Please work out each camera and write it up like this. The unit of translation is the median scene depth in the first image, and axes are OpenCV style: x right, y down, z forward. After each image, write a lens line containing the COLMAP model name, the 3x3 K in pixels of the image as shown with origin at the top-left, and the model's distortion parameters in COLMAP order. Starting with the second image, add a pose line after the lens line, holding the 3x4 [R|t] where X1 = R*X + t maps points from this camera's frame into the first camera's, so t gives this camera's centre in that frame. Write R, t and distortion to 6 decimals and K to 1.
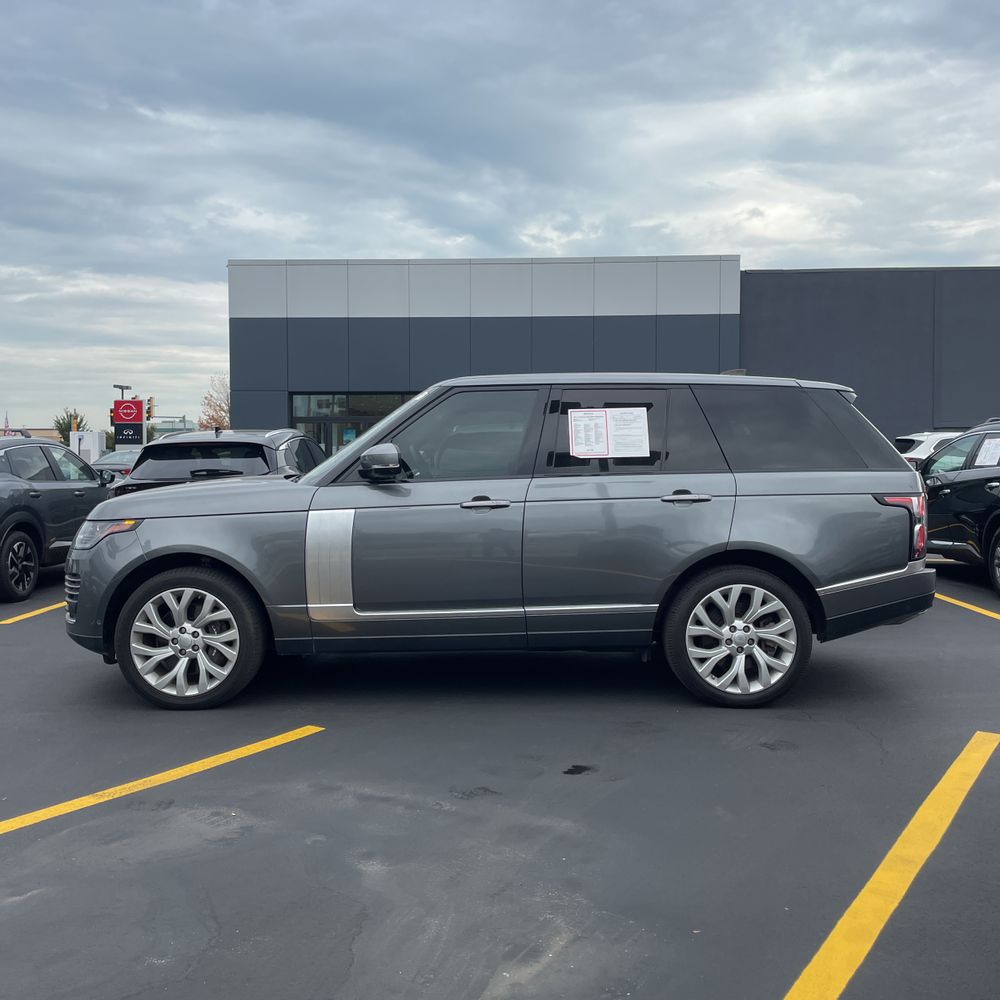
lens RADIAL K [[1005.0, 0, 500.0], [0, 1005.0, 500.0], [0, 0, 1]] dist [0.087223, -0.110973]
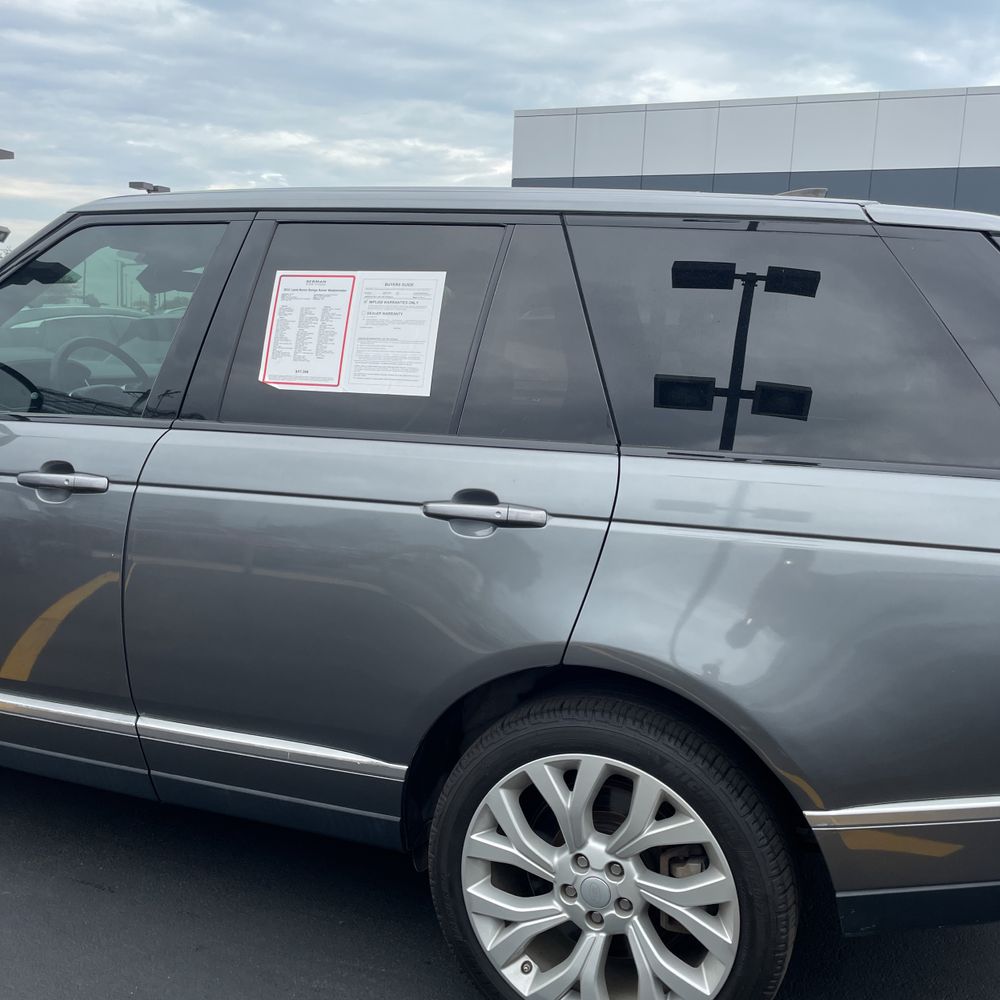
lens RADIAL K [[1040.6, 0, 521.9], [0, 1040.6, 520.0], [0, 0, 1]] dist [0.089361, -0.112950]
pose [[0.929613, 0.106048, -0.352949, 0.335815], [-0.065068, 0.989888, 0.126045, -0.049861], [0.362747, -0.094207, 0.927114, 0.633258]]
